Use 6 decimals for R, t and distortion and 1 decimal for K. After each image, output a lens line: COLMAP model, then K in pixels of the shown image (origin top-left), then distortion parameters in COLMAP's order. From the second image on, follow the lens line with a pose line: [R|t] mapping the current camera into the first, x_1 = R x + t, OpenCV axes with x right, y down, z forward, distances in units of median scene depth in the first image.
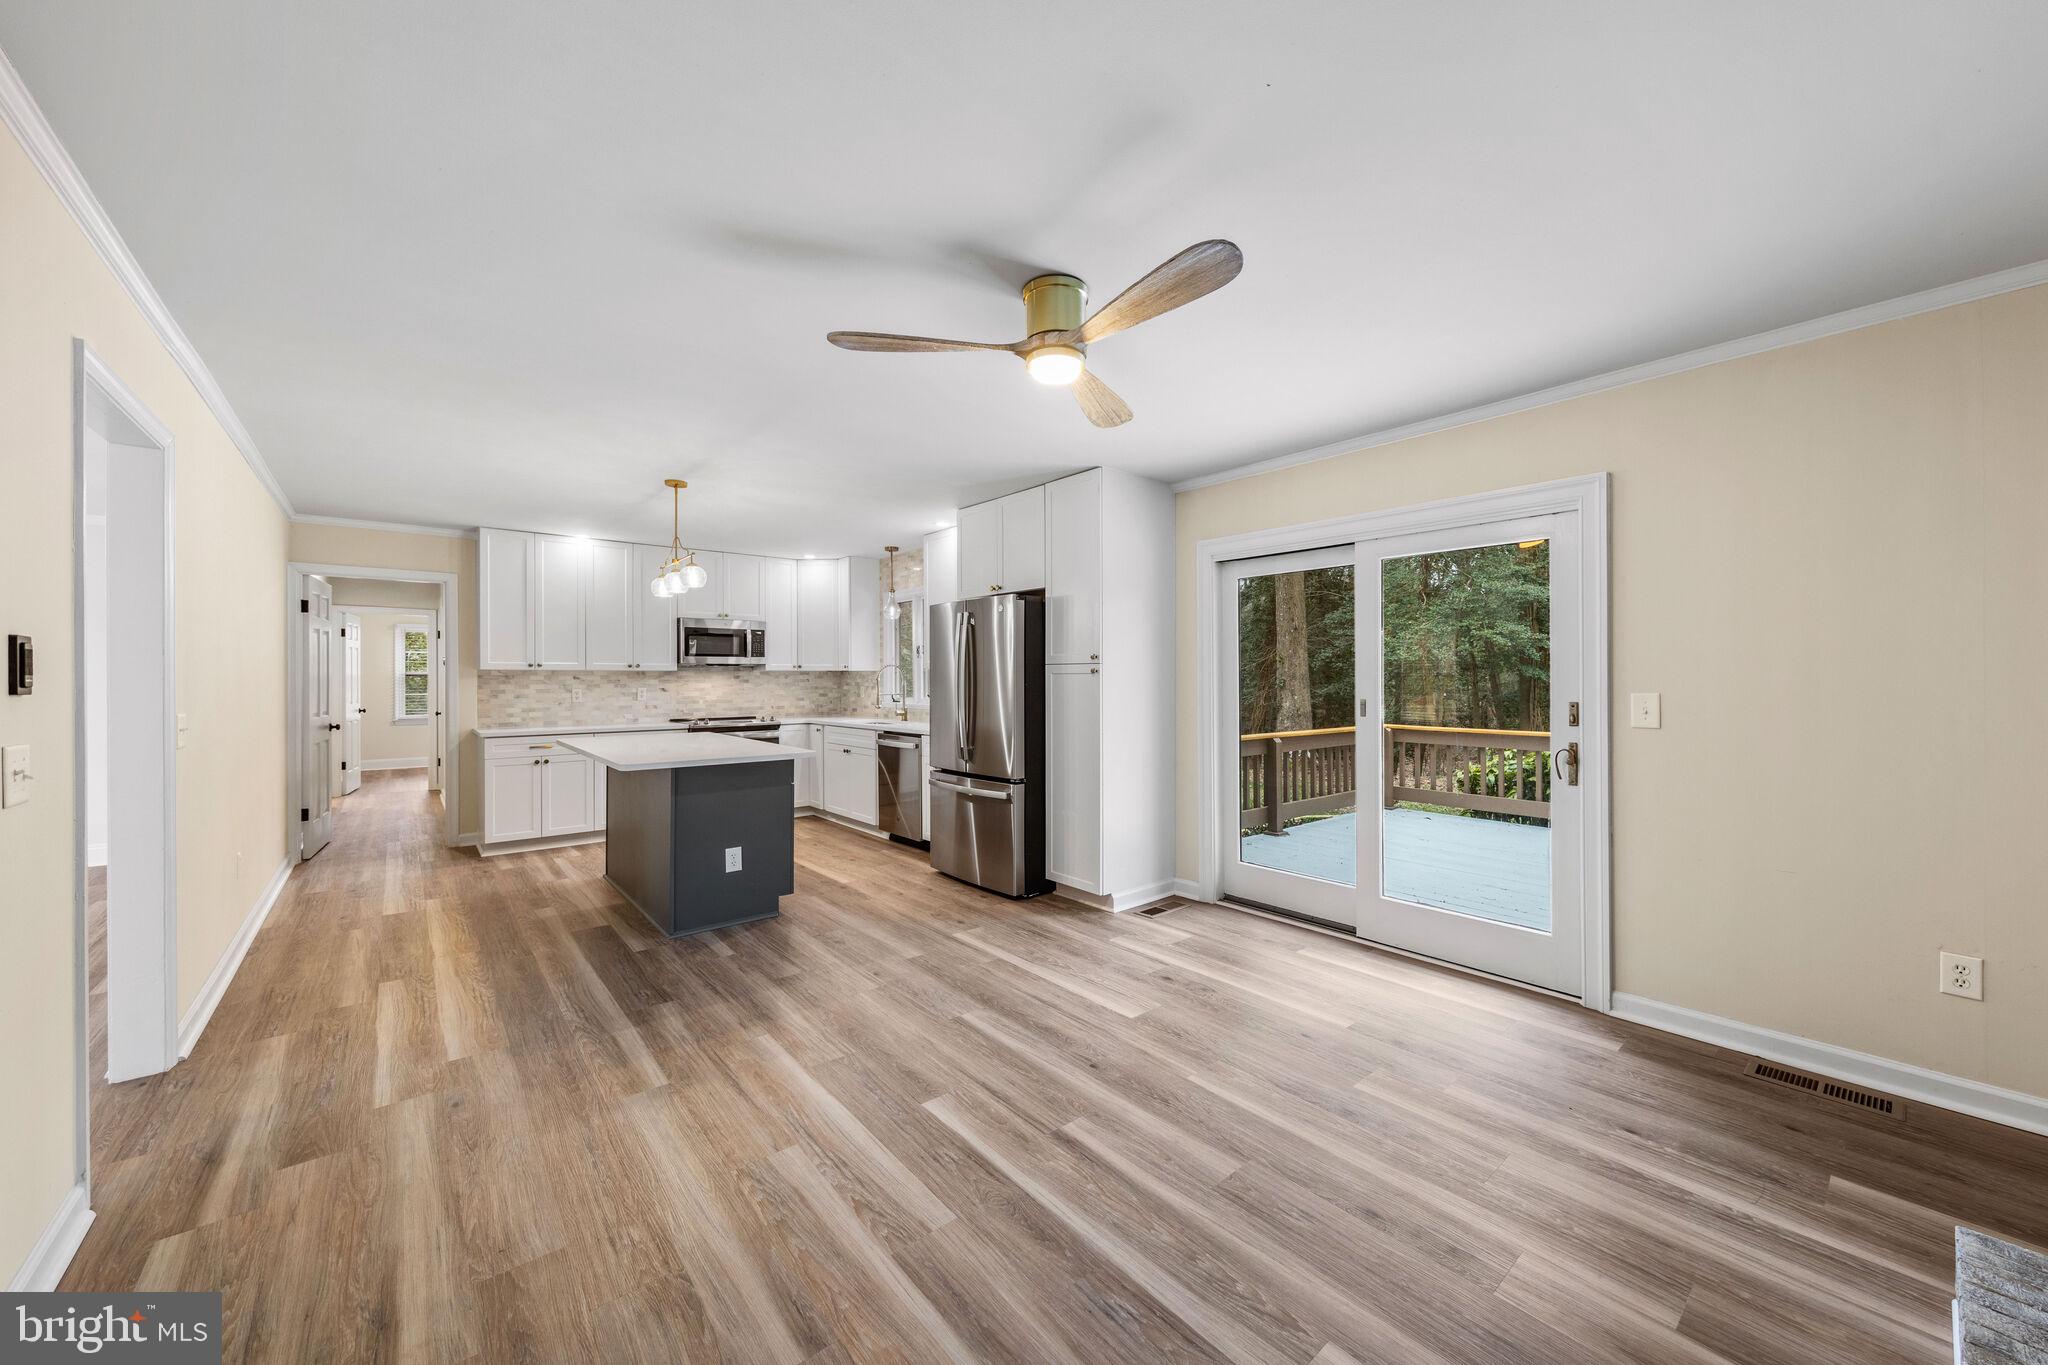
lens RADIAL K [[750.2, 0, 1021.3], [0, 750.2, 676.9], [0, 0, 1]] dist [0.001792, 0.000035]
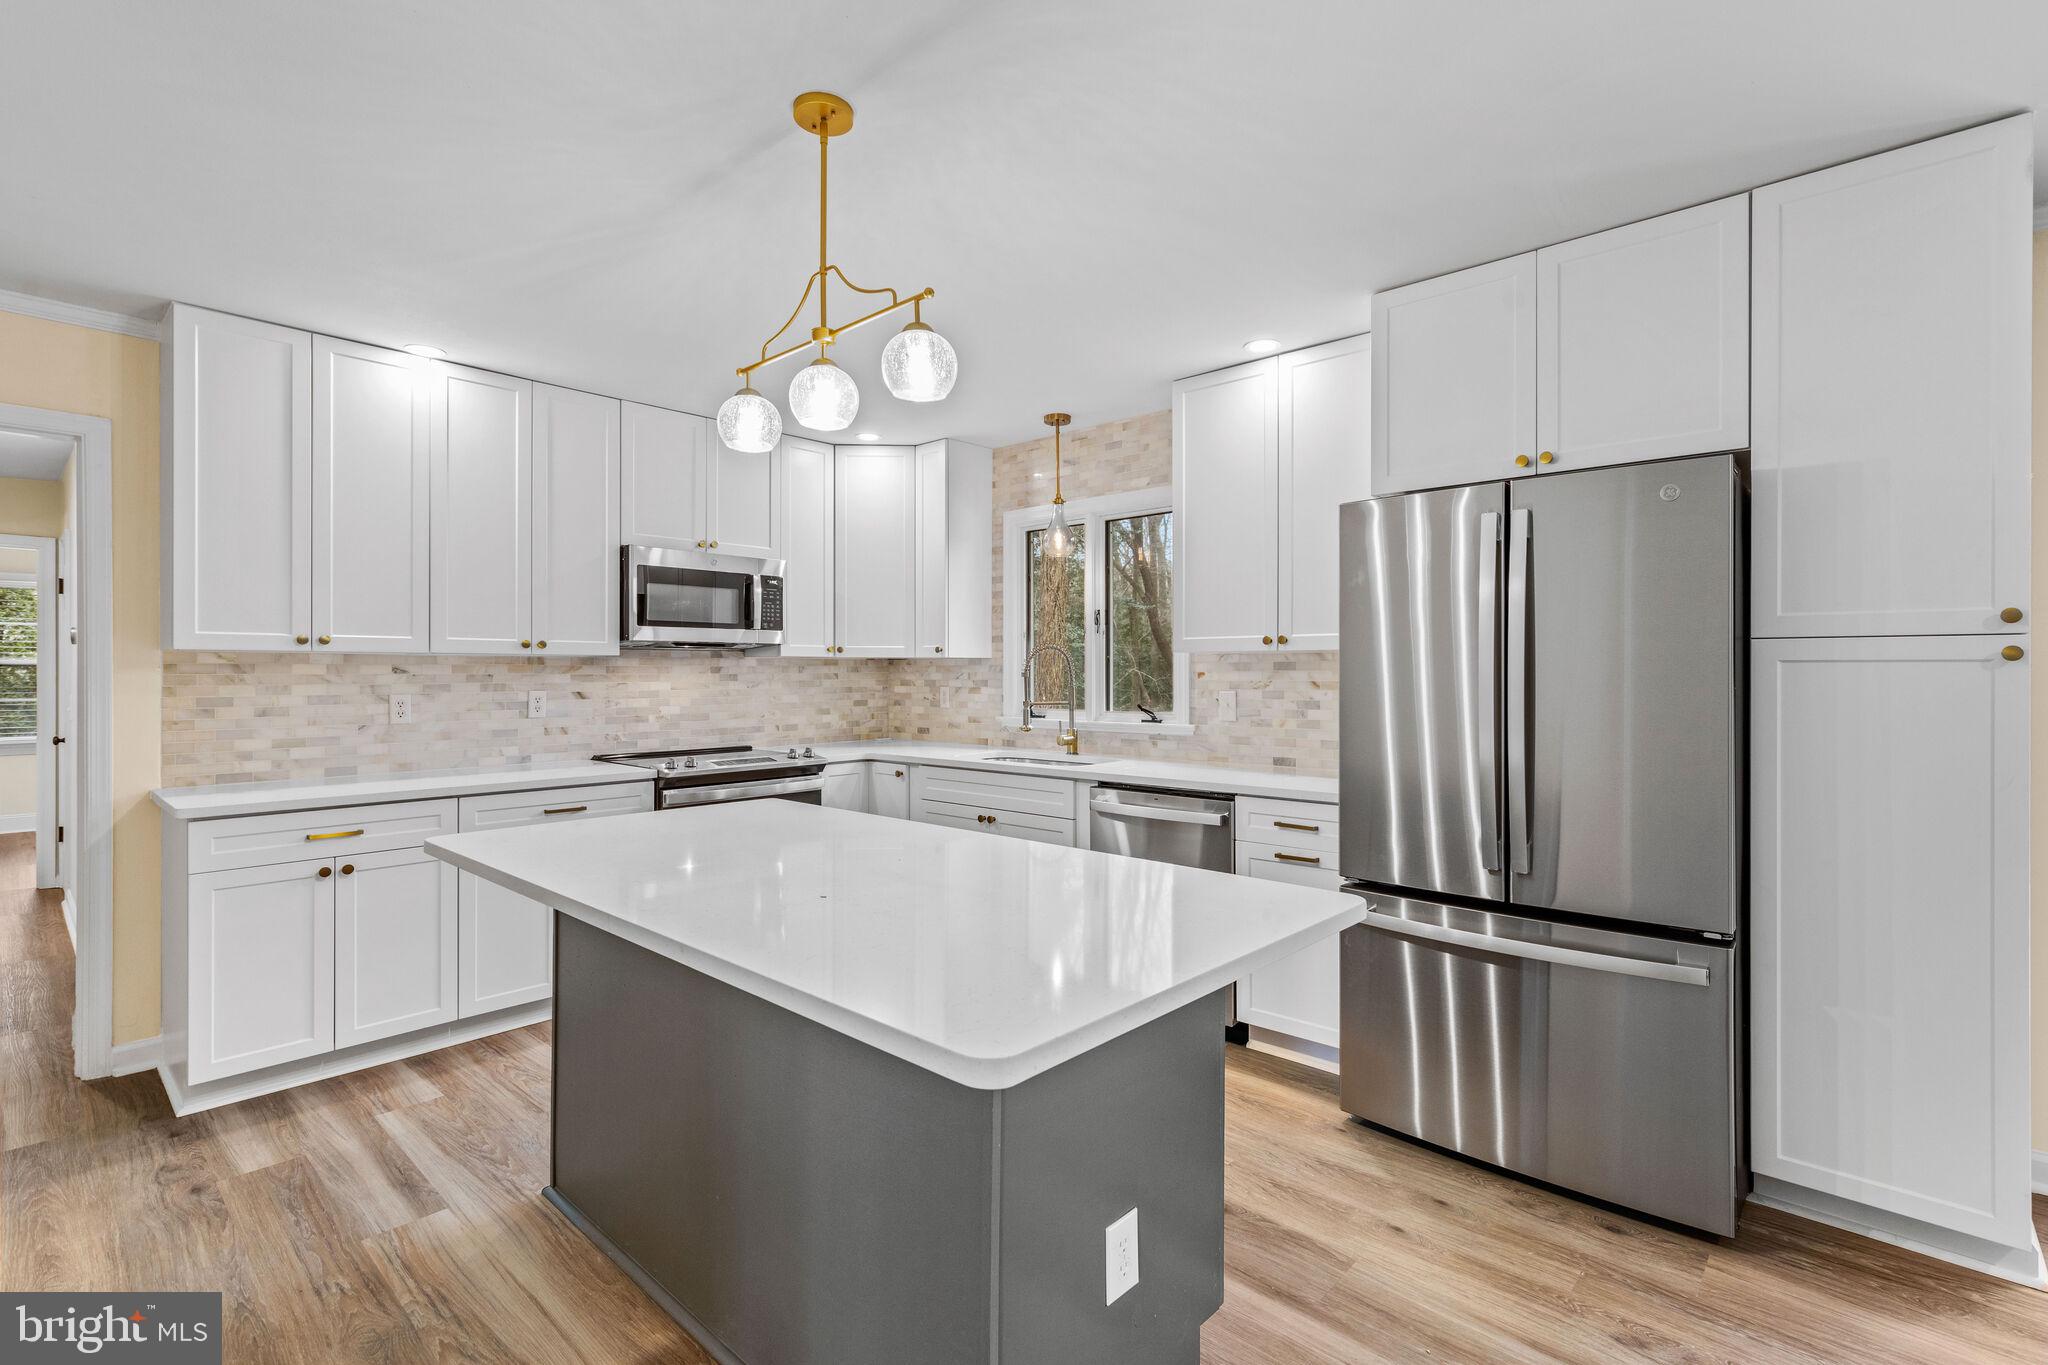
lens RADIAL K [[953.0, 0, 1027.5], [0, 953.0, 669.6], [0, 0, 1]] dist [0.003085, 0.000416]
pose [[0.991561, 0.002570, 0.129616, -0.307457], [-0.002258, 0.999994, -0.002558, 0.001733], [-0.129621, 0.002244, 0.991561, 0.398359]]
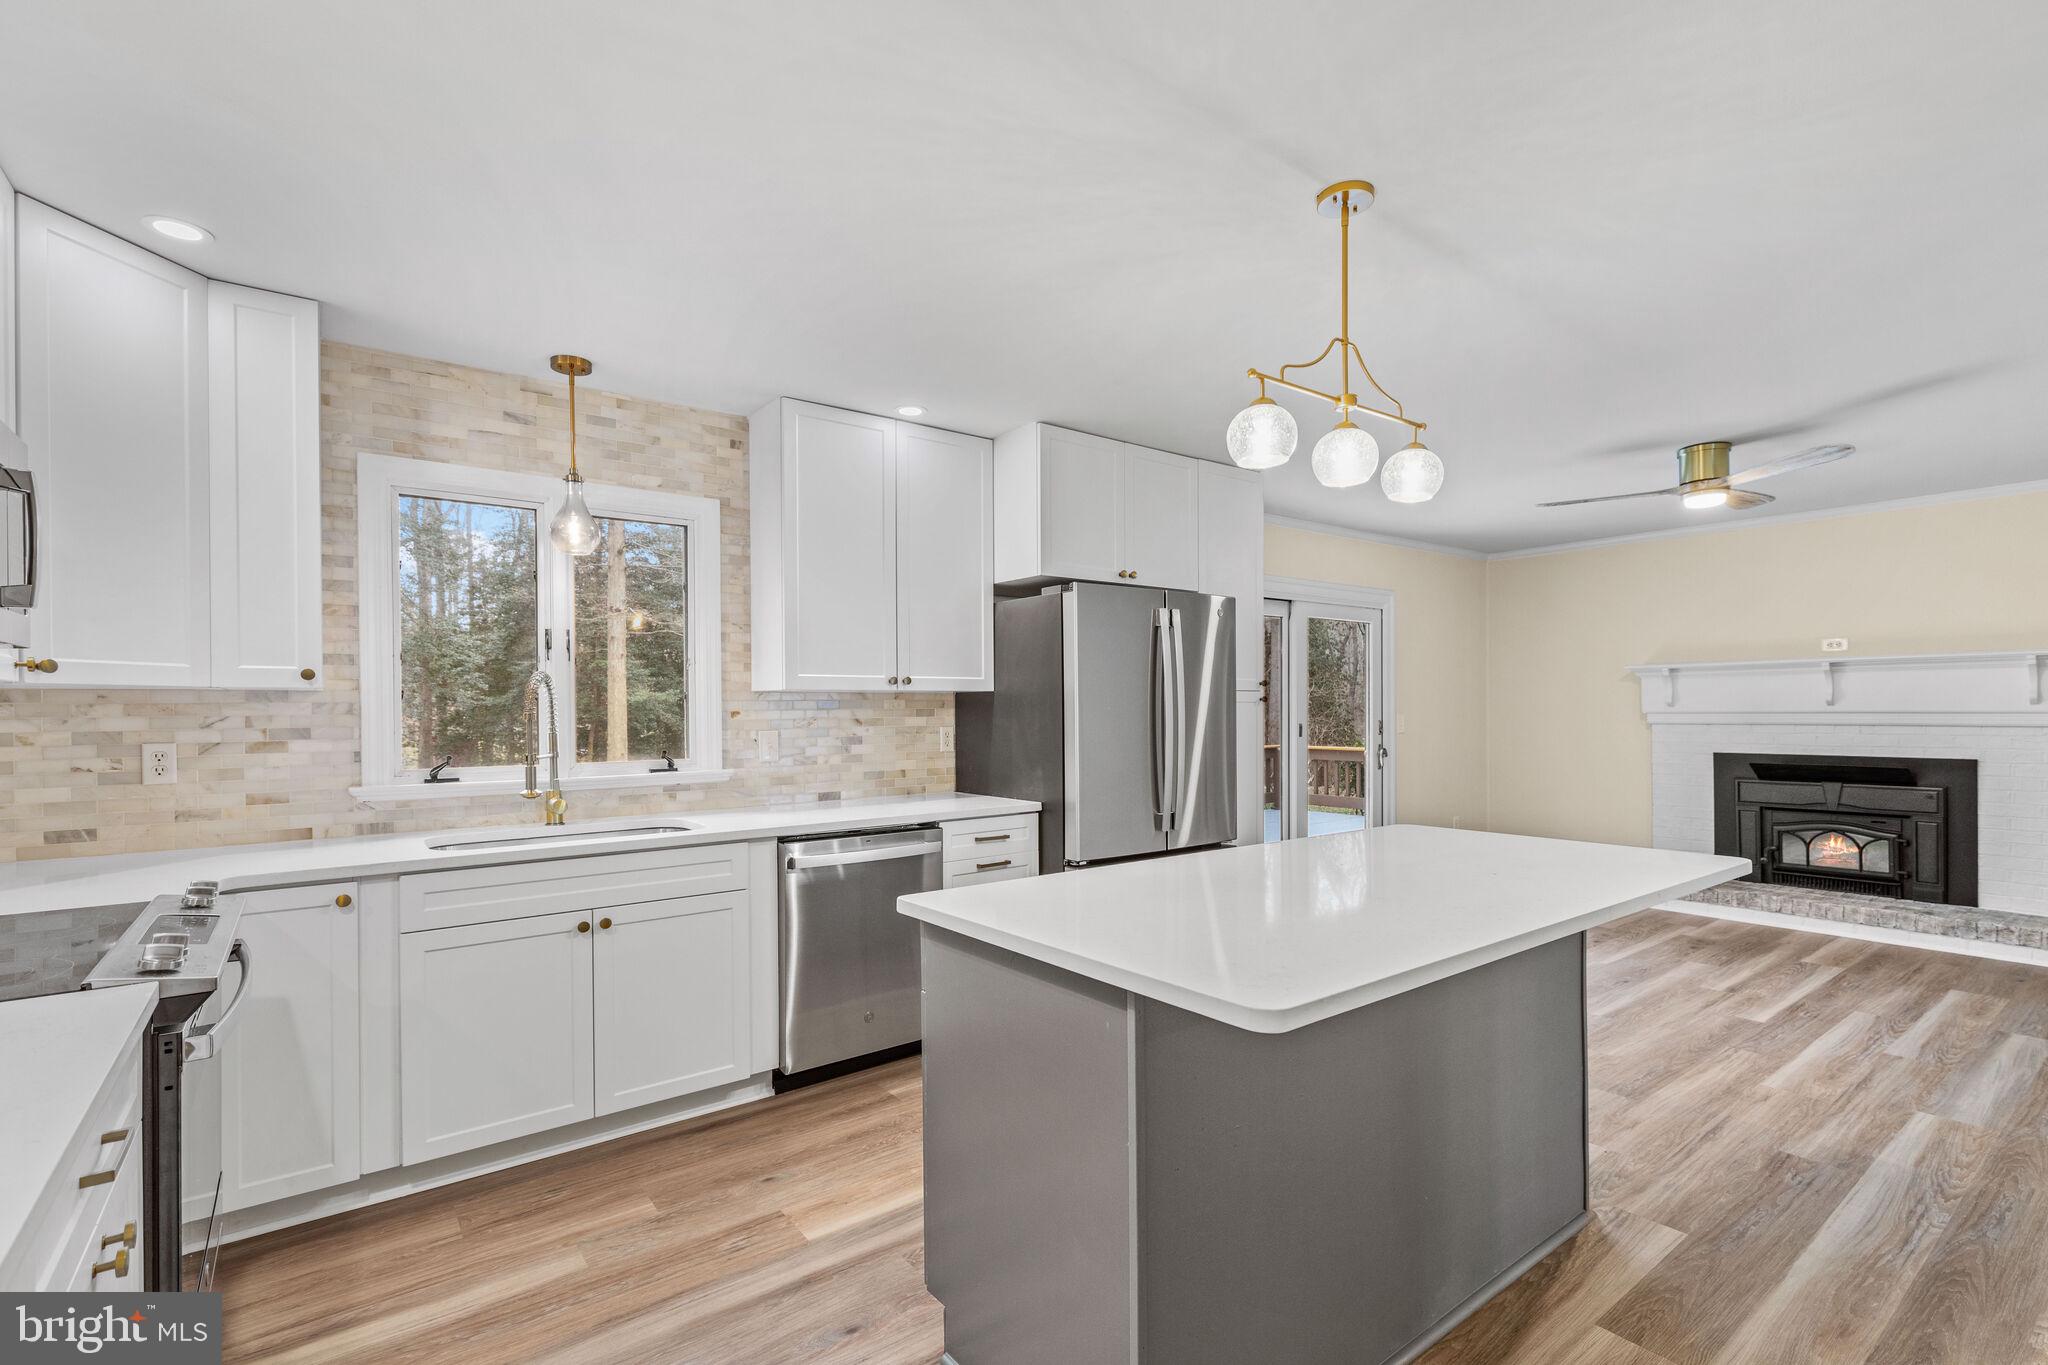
lens RADIAL K [[928.1, 0, 1016.4], [0, 928.1, 713.2], [0, 0, 1]] dist [0.002581, -0.000037]
pose [[0.047146, -0.005329, 0.998874, -0.692035], [0.005834, 0.999970, 0.005060, 0.000946], [-0.998871, 0.005589, 0.047175, 0.841824]]
